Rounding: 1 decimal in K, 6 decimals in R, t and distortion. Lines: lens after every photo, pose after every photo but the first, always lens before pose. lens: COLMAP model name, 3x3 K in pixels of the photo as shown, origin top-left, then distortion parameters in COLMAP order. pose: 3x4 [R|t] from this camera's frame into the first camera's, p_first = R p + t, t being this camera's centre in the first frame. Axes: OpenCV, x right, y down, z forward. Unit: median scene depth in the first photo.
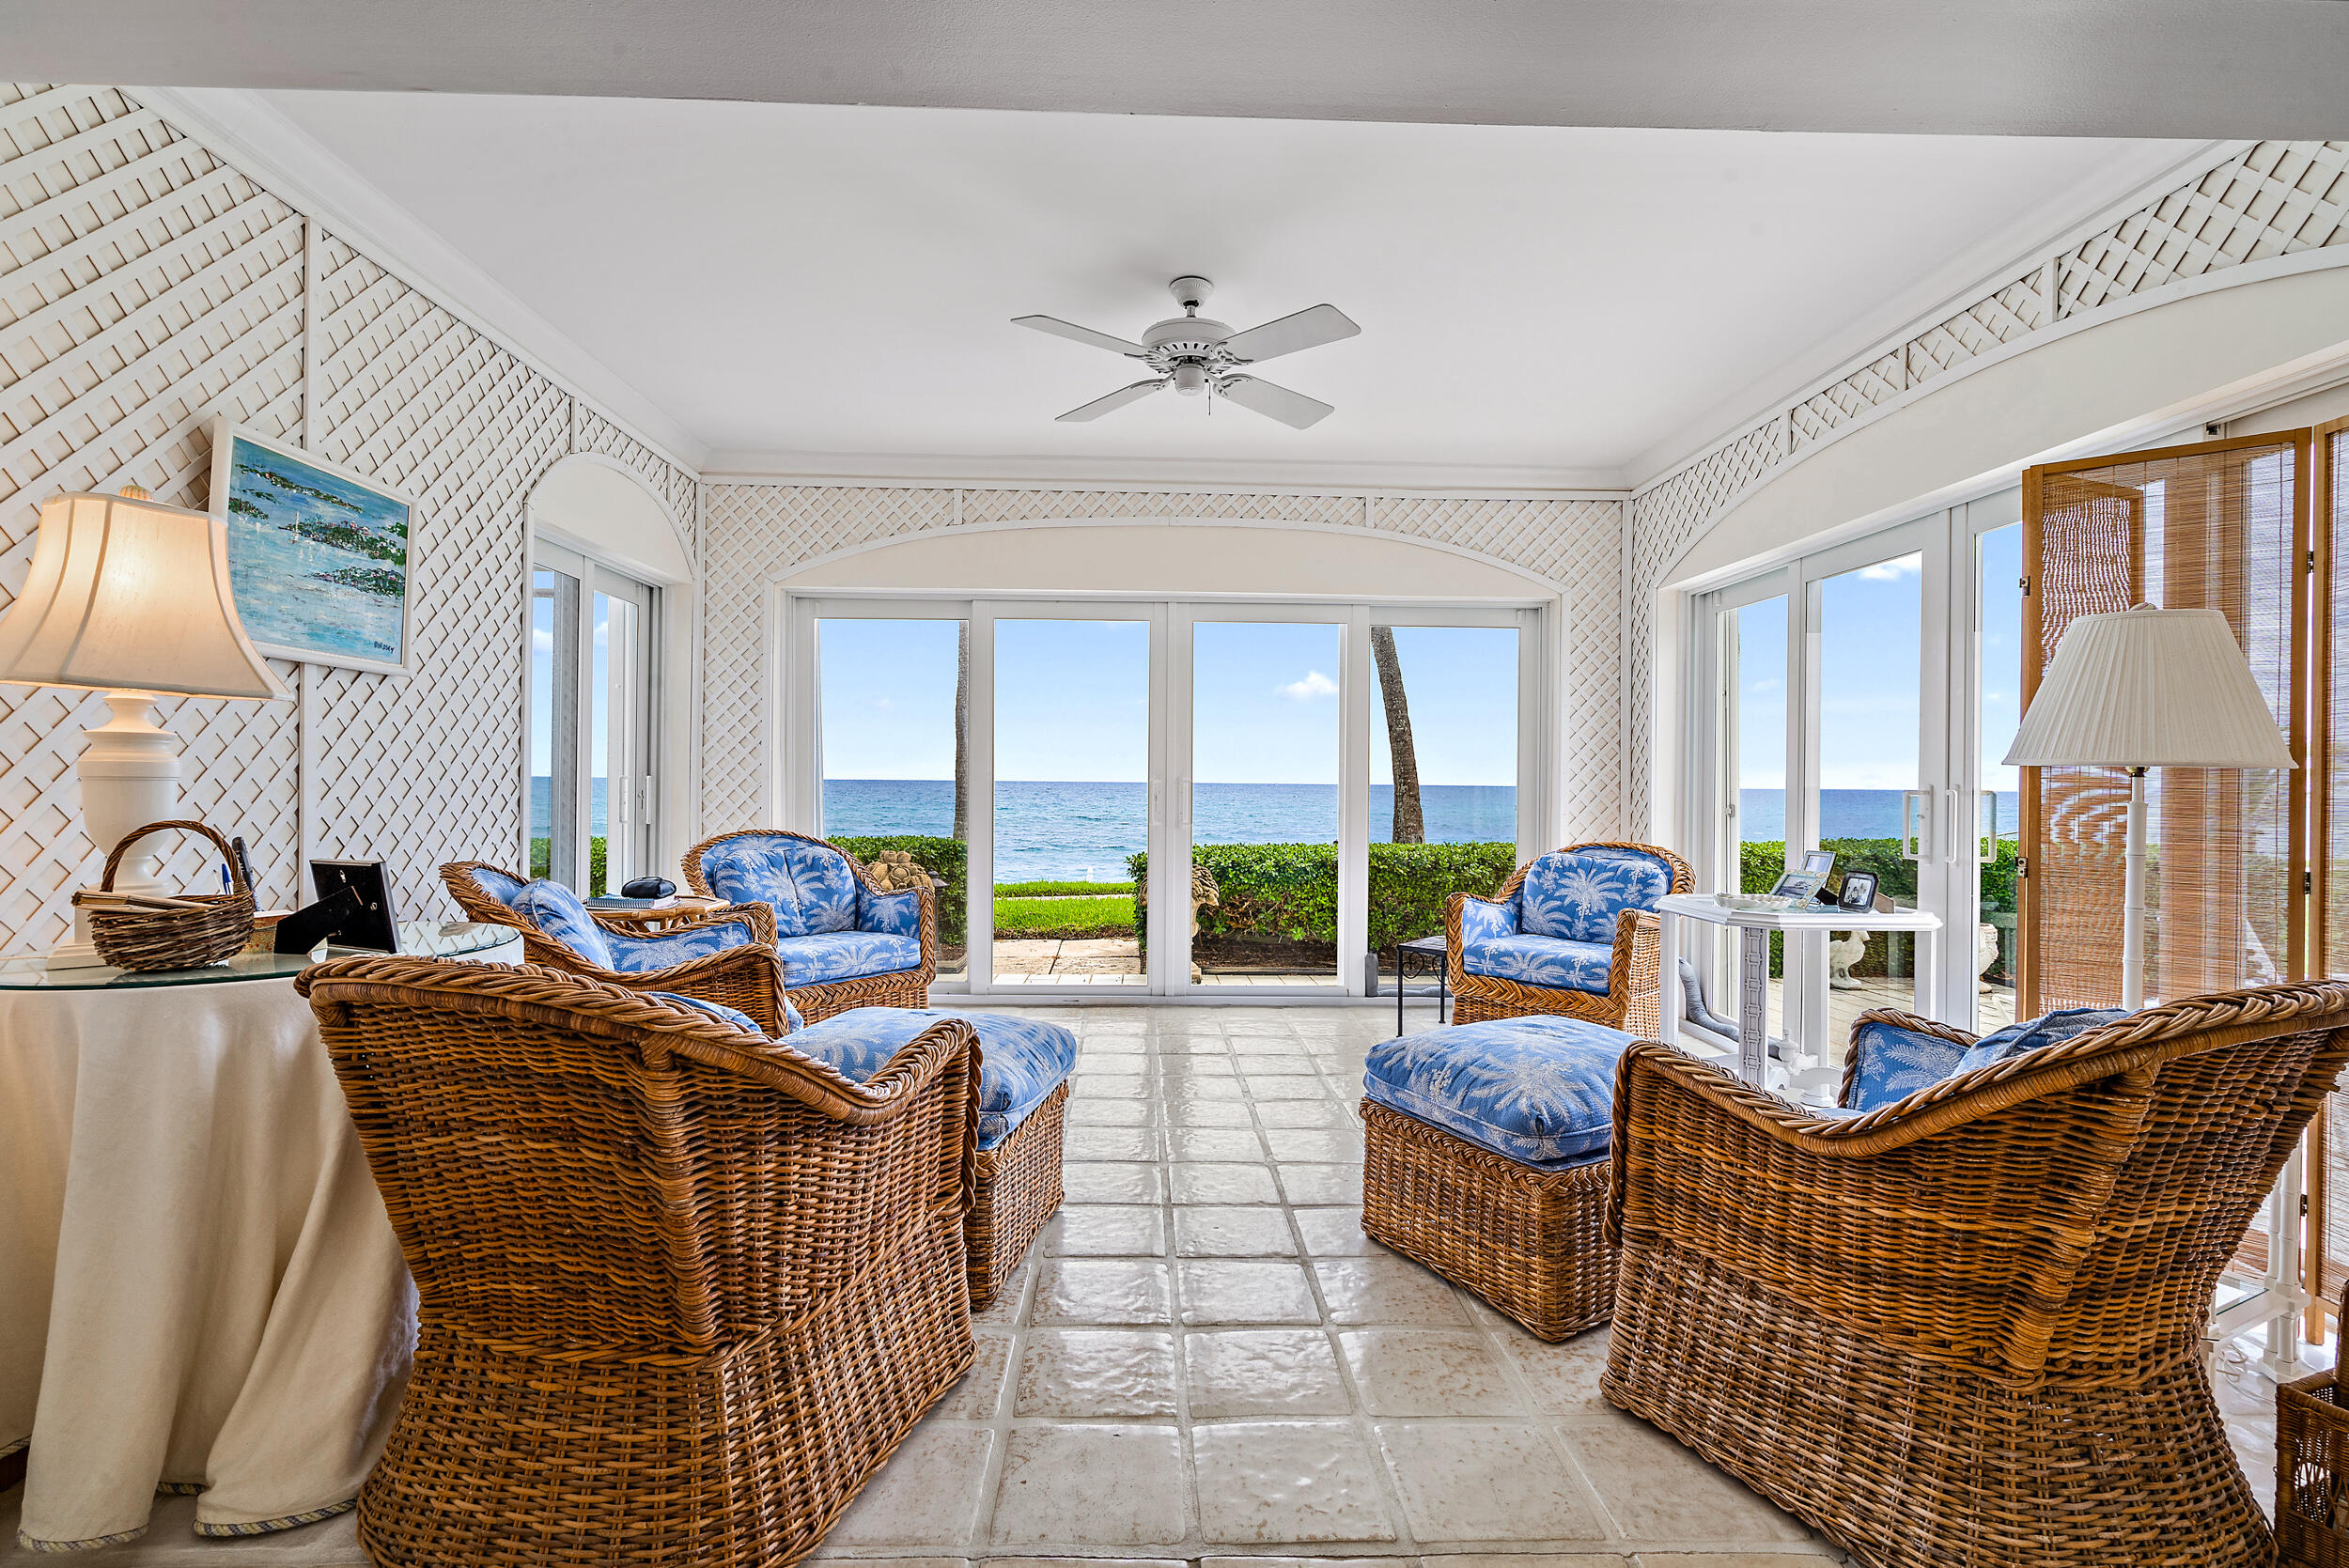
lens RADIAL K [[1069.7, 0, 1172.8], [0, 1069.7, 781.5], [0, 0, 1]] dist [-0.006739, 0.001392]
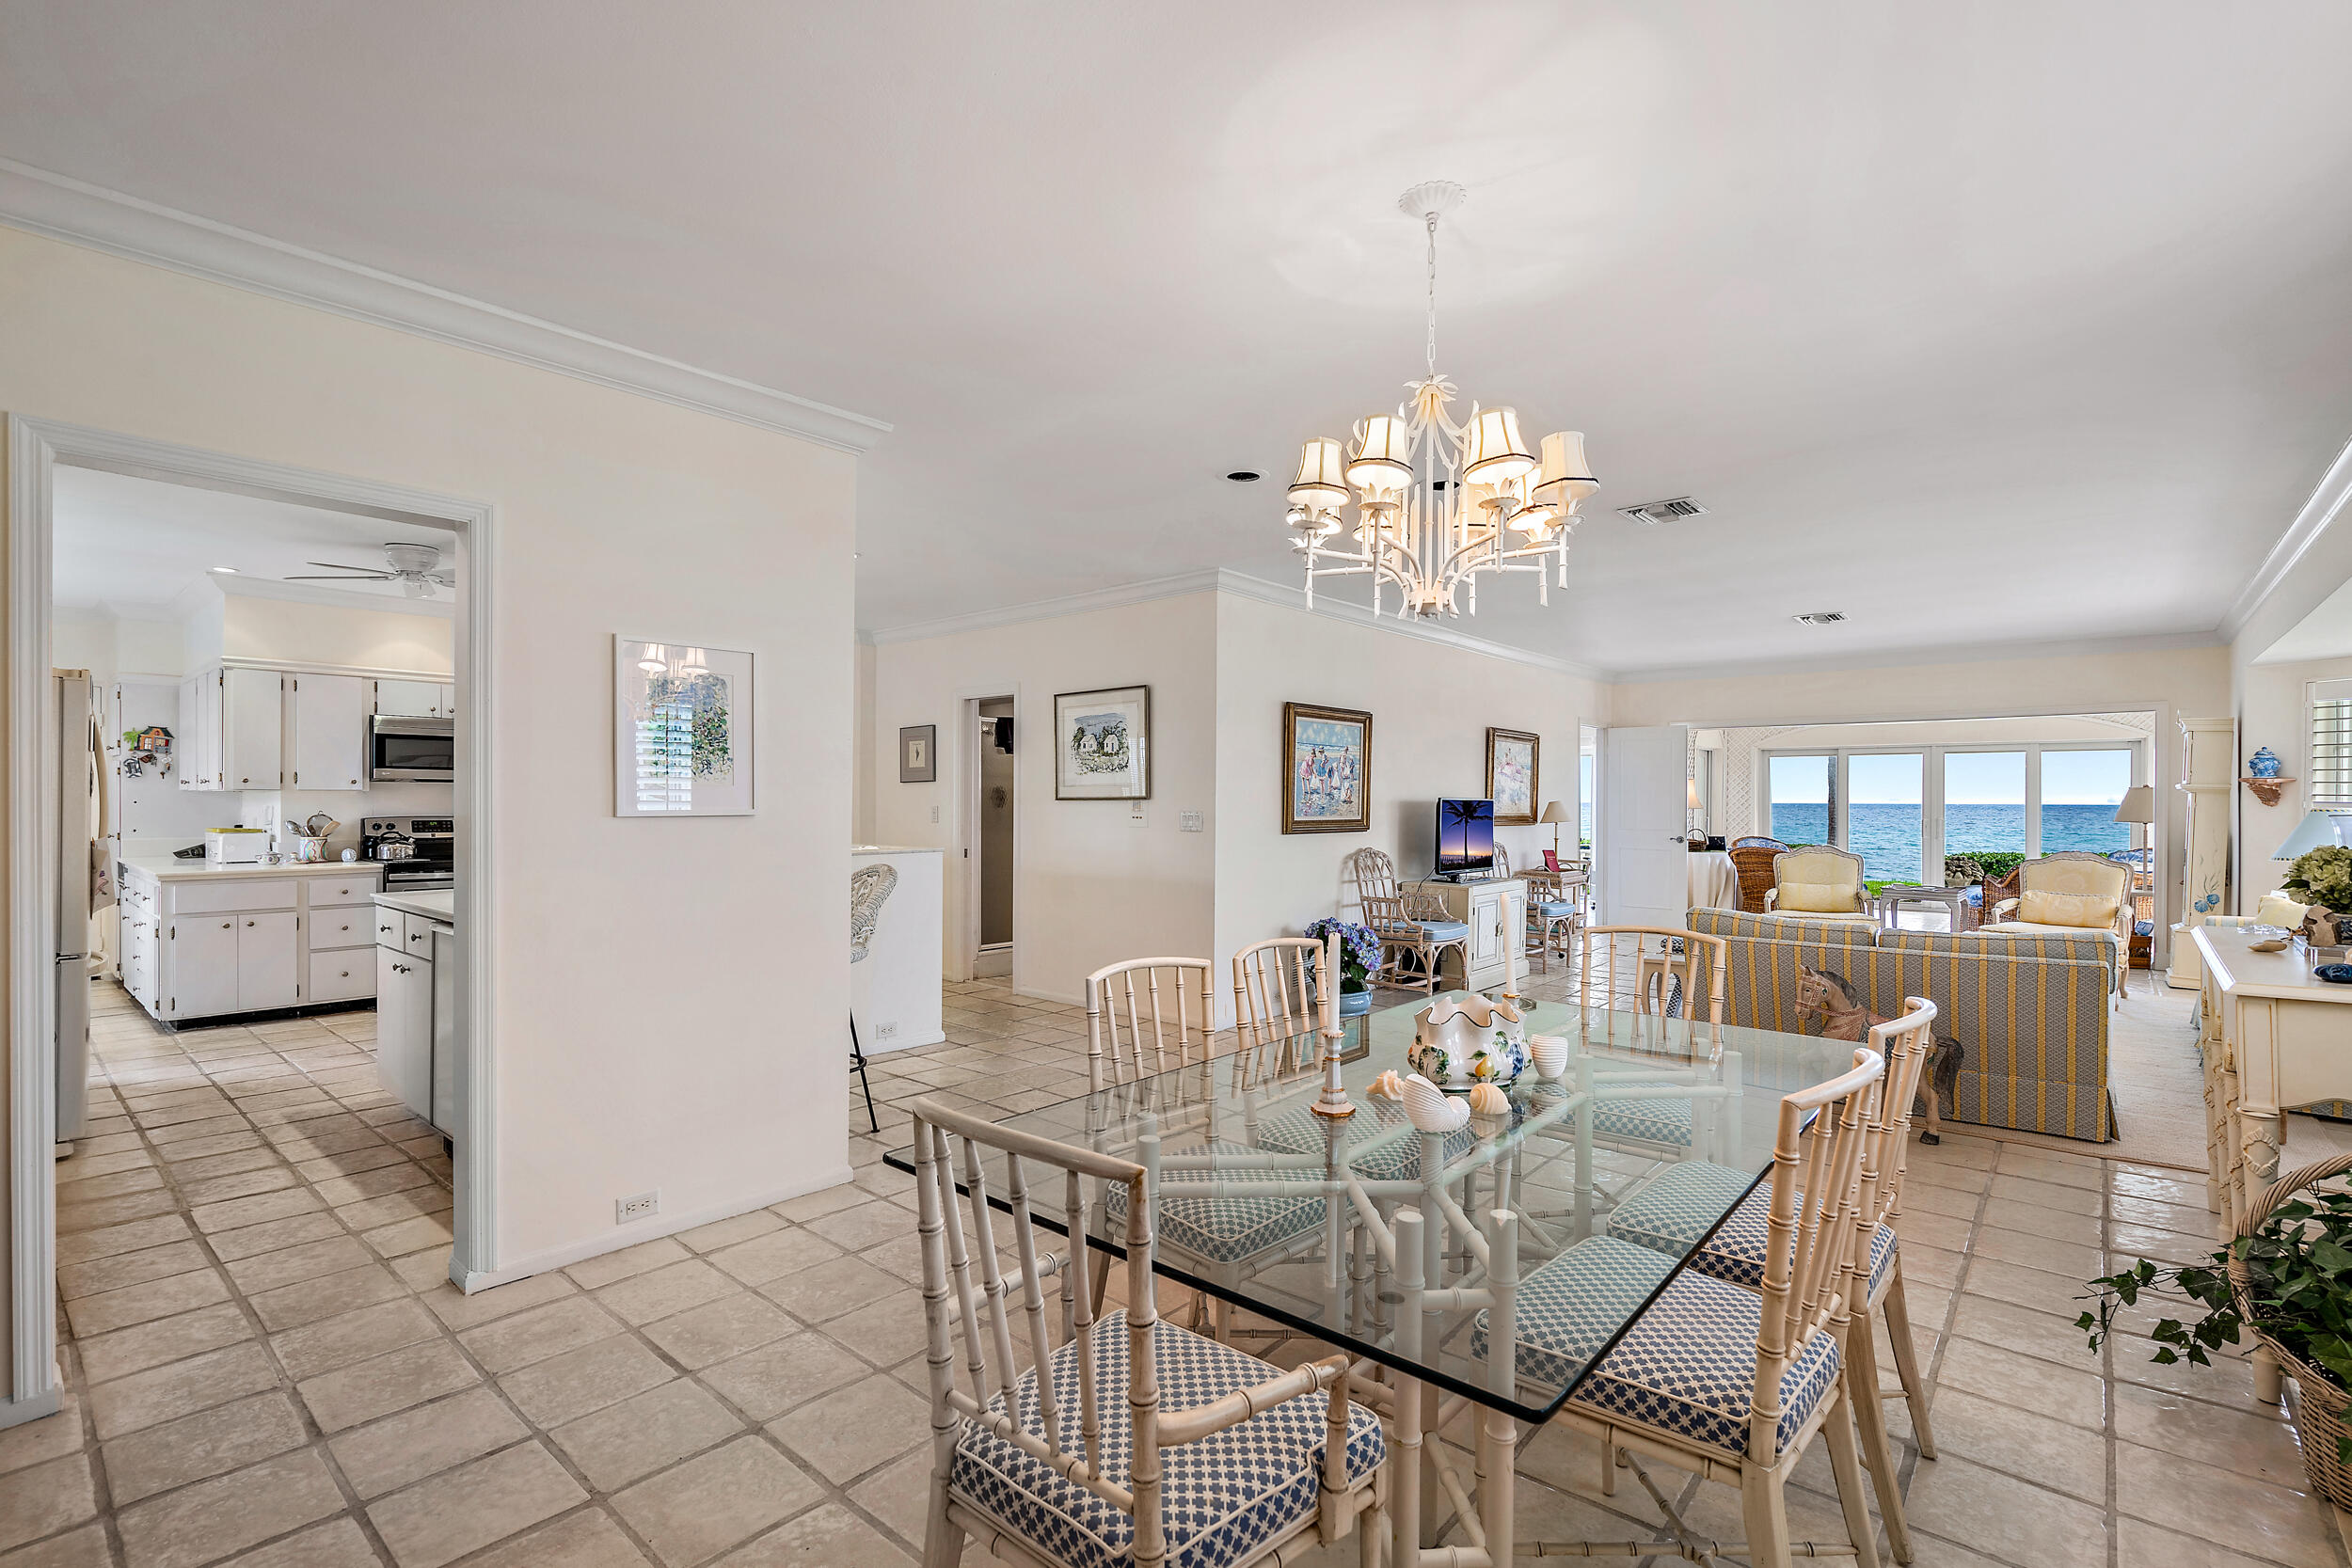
lens RADIAL K [[1071.0, 0, 1194.4], [0, 1071.0, 801.5], [0, 0, 1]] dist [-0.006739, 0.001392]
pose [[0.745334, -0.006251, -0.666662, 0.418396], [0.004186, 0.999980, -0.004697, -0.041891], [0.666678, 0.000710, 0.745345, -2.207781]]
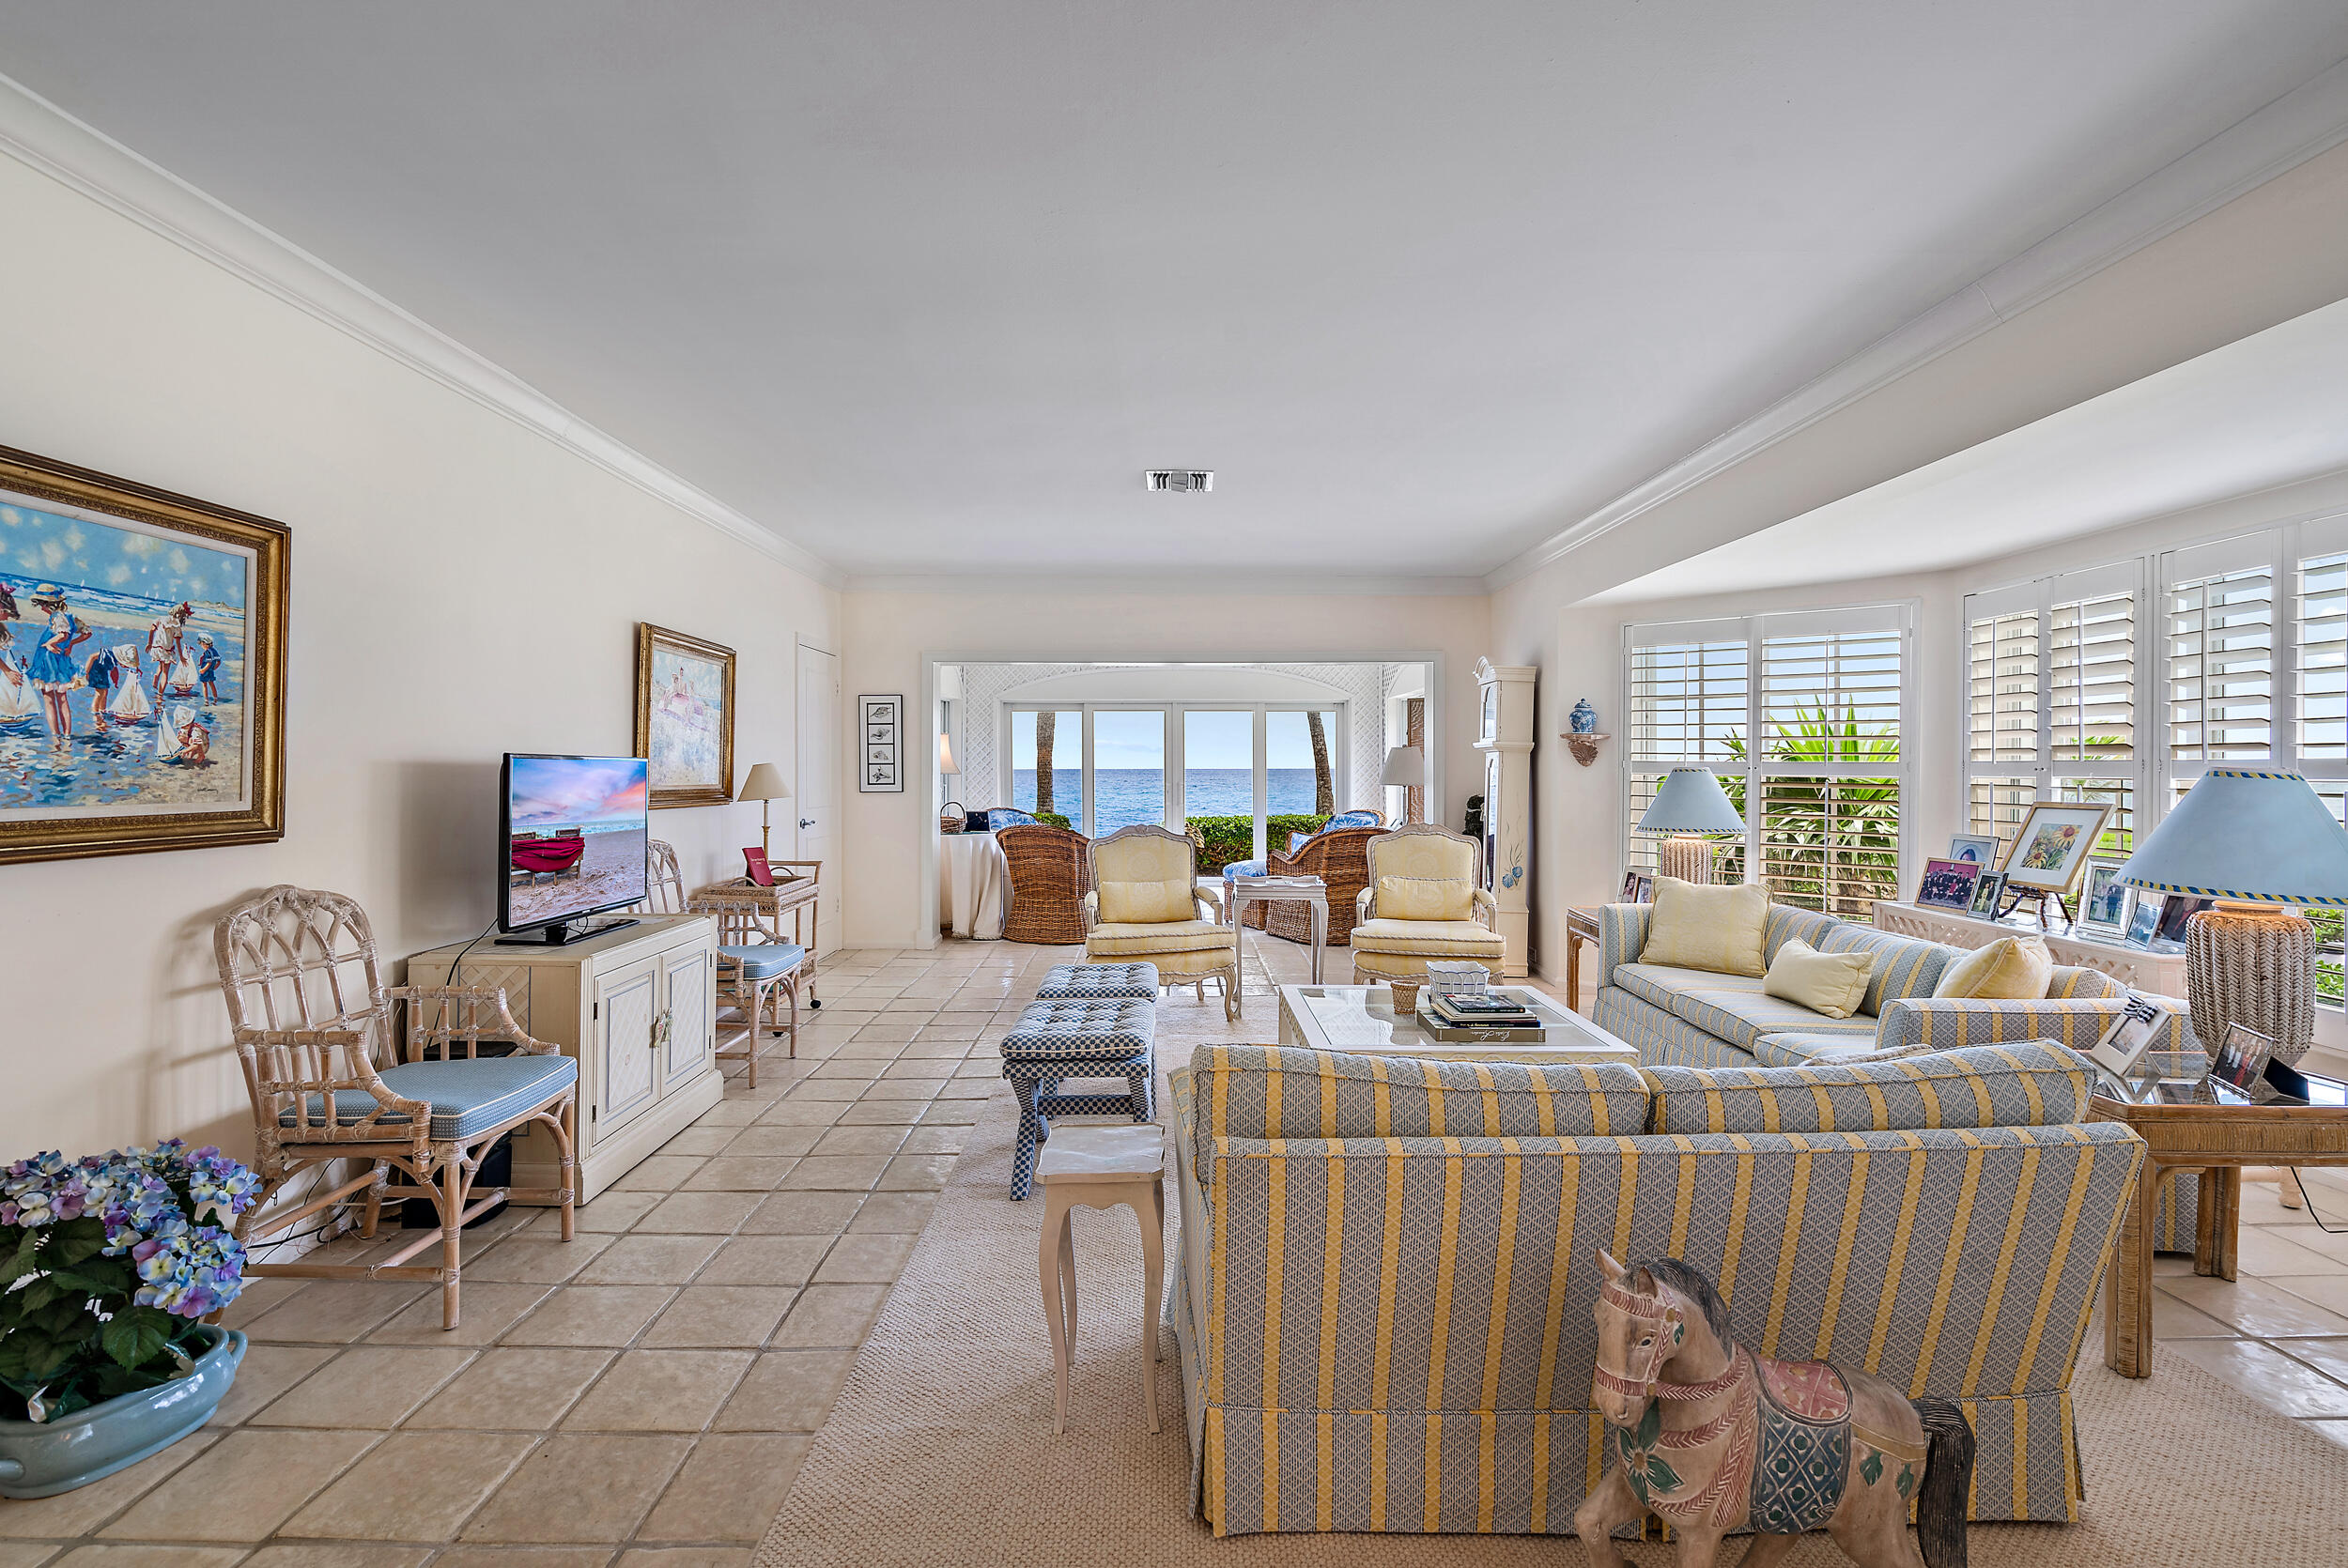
lens RADIAL K [[1069.2, 0, 1158.4], [0, 1069.2, 771.5], [0, 0, 1]] dist [-0.006739, 0.001392]
pose [[0.999478, -0.009996, -0.030726, 0.045769], [0.010112, 0.999942, 0.003648, -0.040239], [0.030688, -0.003957, 0.999521, -1.404462]]
